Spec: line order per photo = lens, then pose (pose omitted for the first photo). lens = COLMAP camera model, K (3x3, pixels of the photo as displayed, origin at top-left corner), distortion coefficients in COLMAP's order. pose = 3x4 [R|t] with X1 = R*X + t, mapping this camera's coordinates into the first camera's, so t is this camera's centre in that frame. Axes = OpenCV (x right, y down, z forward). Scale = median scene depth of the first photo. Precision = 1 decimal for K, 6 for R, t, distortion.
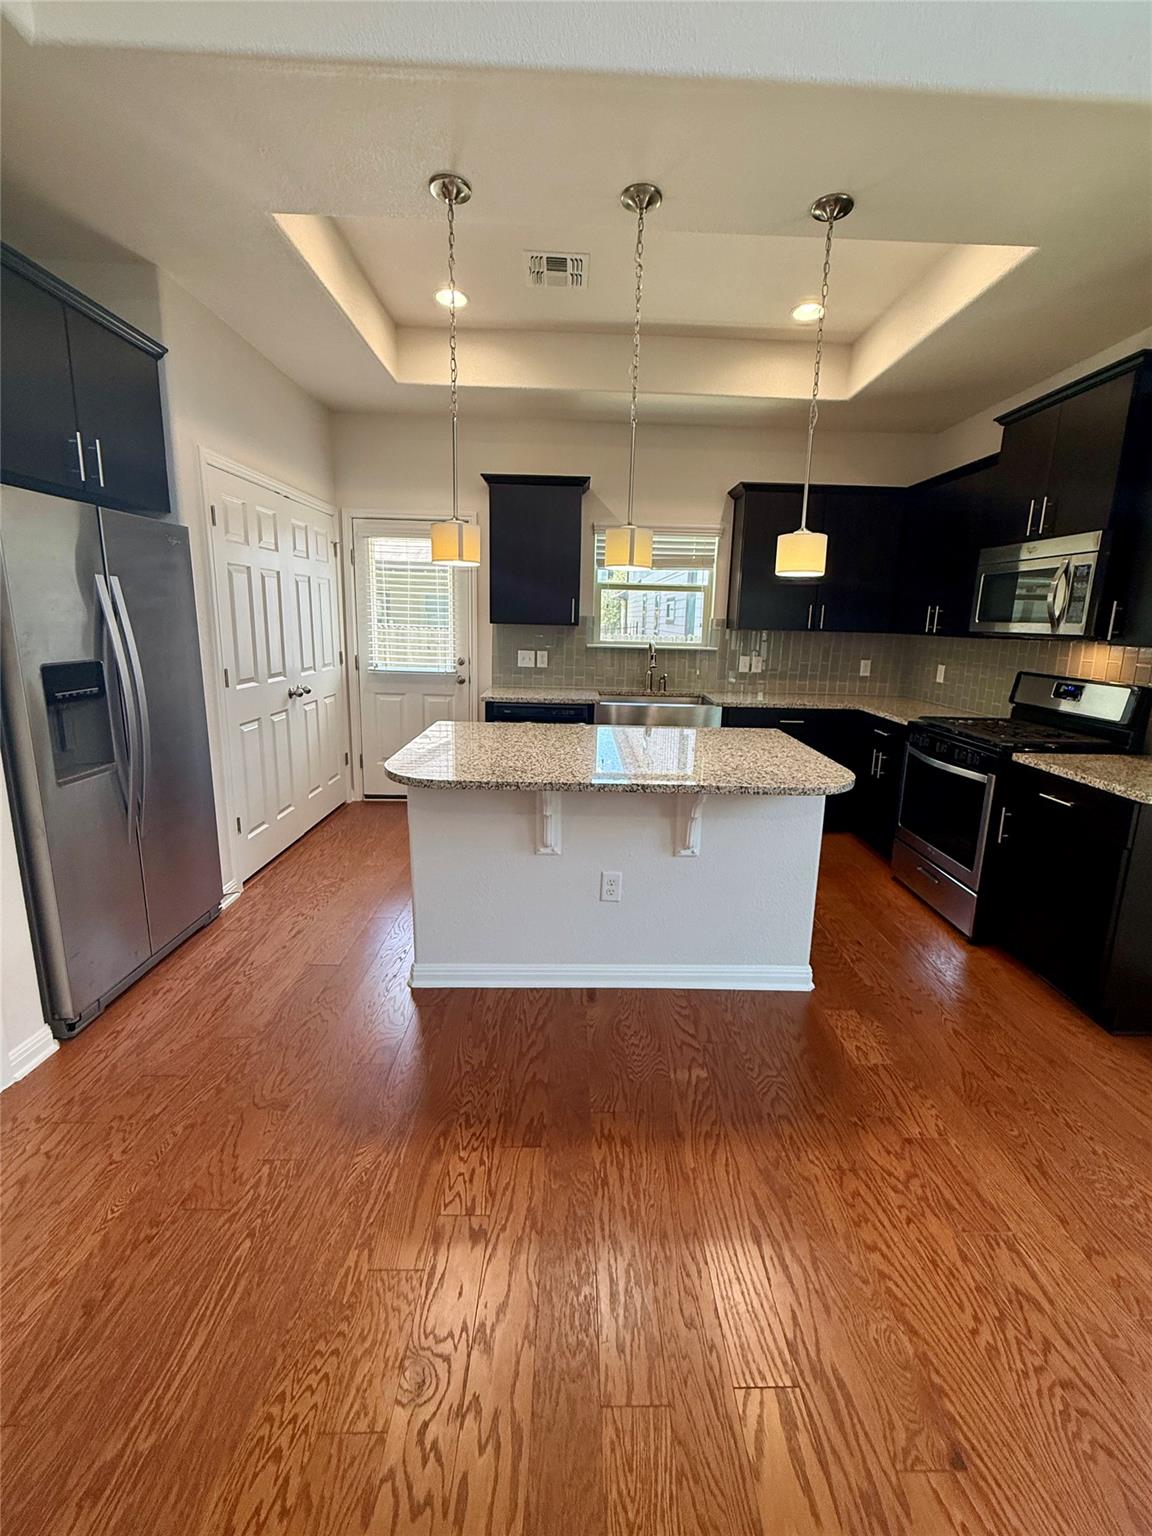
lens RADIAL K [[616.6, 0, 597.5], [0, 616.6, 745.3], [0, 0, 1]] dist [-0.001366, 0.001093]
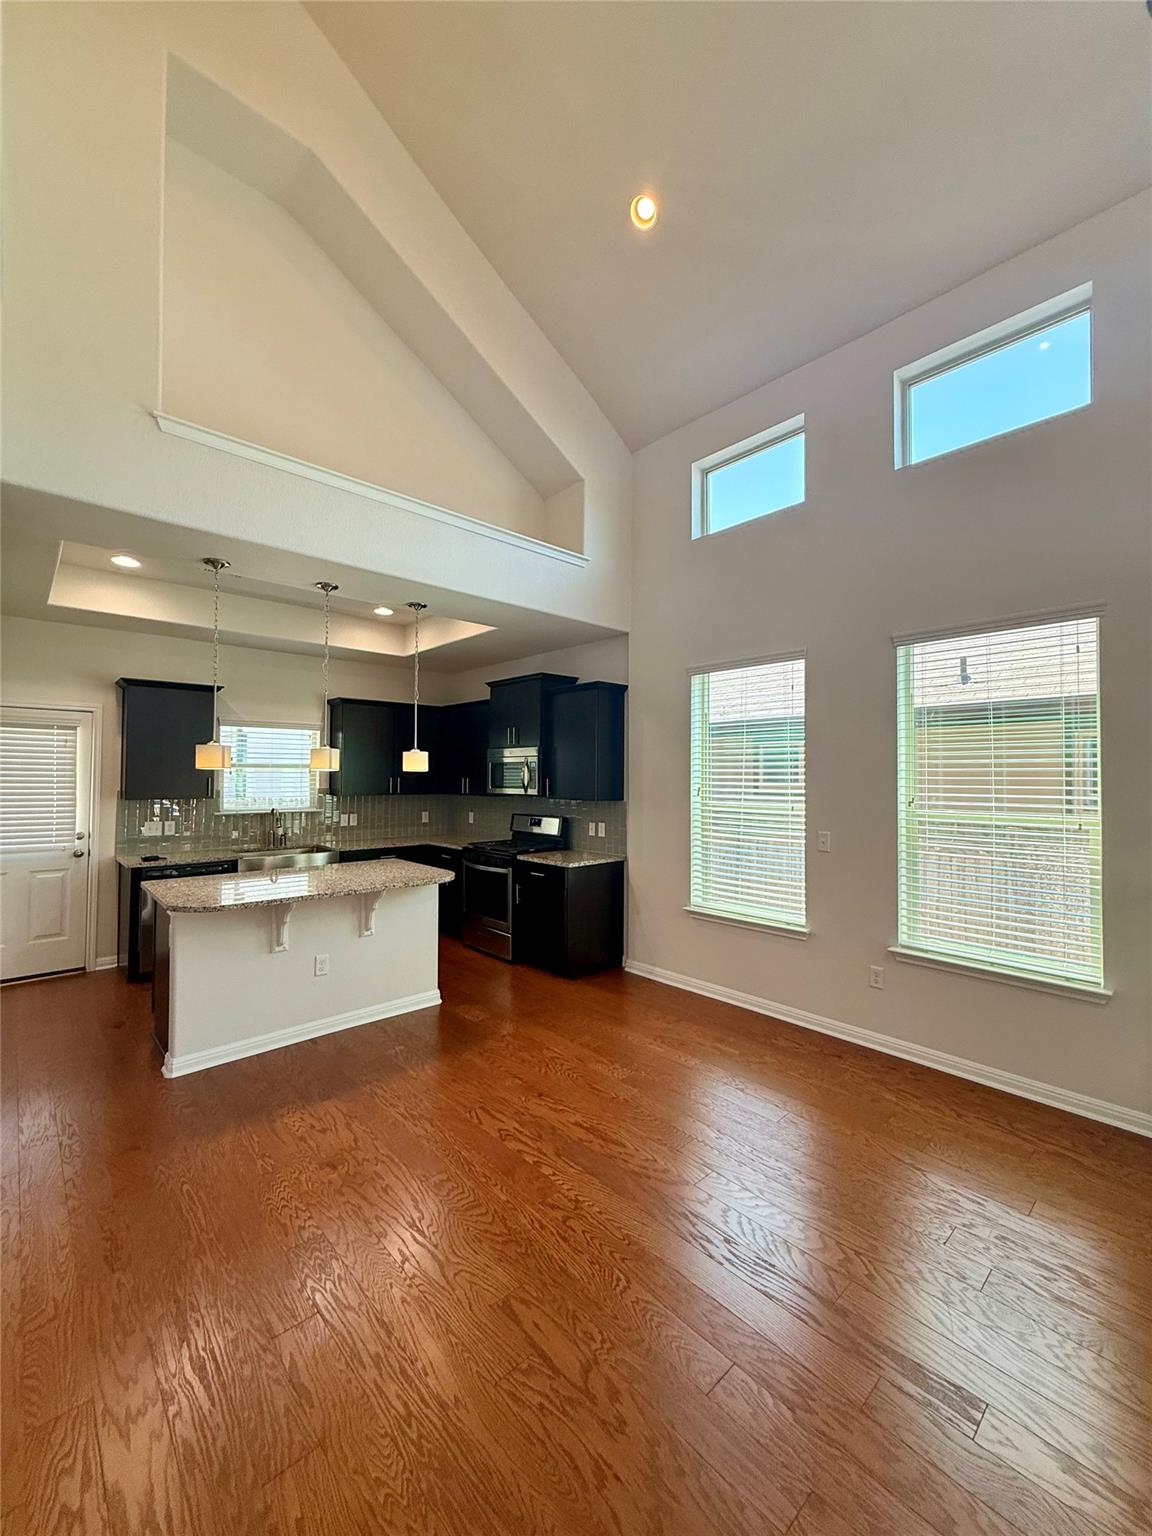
lens RADIAL K [[616.6, 0, 569.2], [0, 616.6, 753.8], [0, 0, 1]] dist [-0.001366, 0.001093]
pose [[0.760655, 0.001174, 0.649155, -0.440381], [0.147471, 0.973540, -0.174561, 0.061038], [-0.632183, 0.228512, 0.740356, -0.585777]]
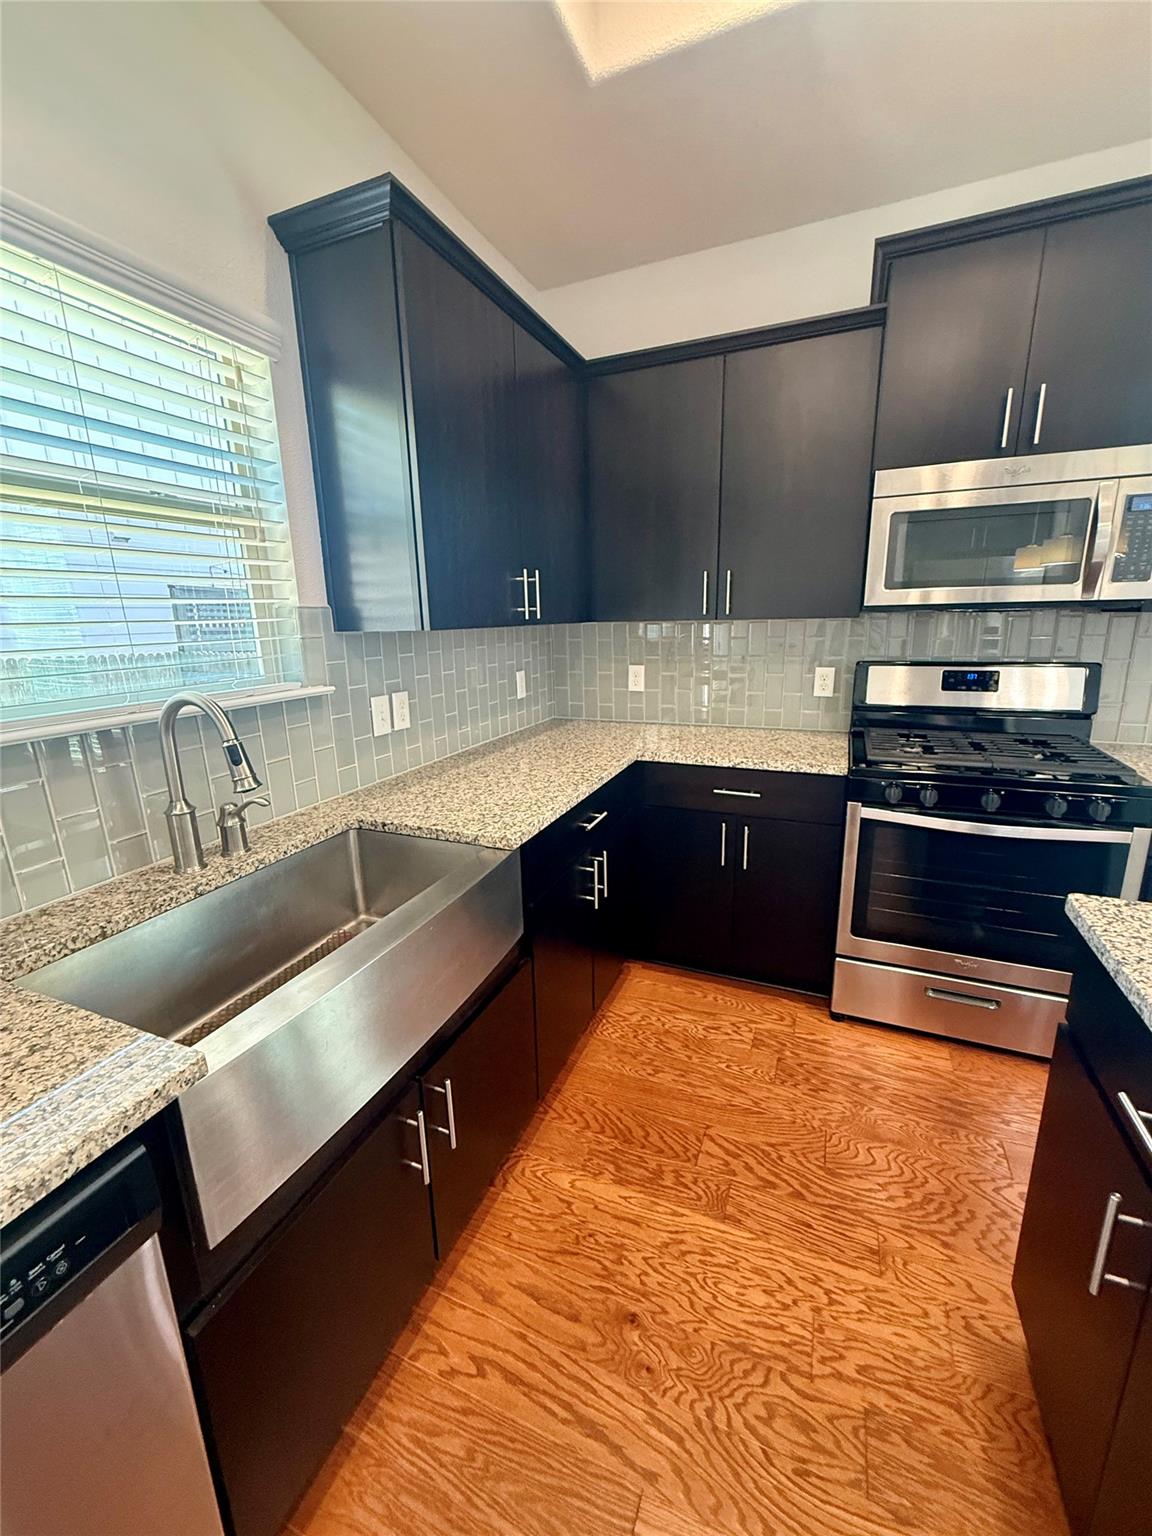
lens RADIAL K [[616.6, 0, 571.1], [0, 616.6, 762.4], [0, 0, 1]] dist [-0.001366, 0.001093]
pose [[0.421994, -0.250102, 0.871419, -0.124669], [0.219553, 0.960776, 0.169427, -0.237373], [-0.879612, 0.119826, 0.460352, 1.157405]]
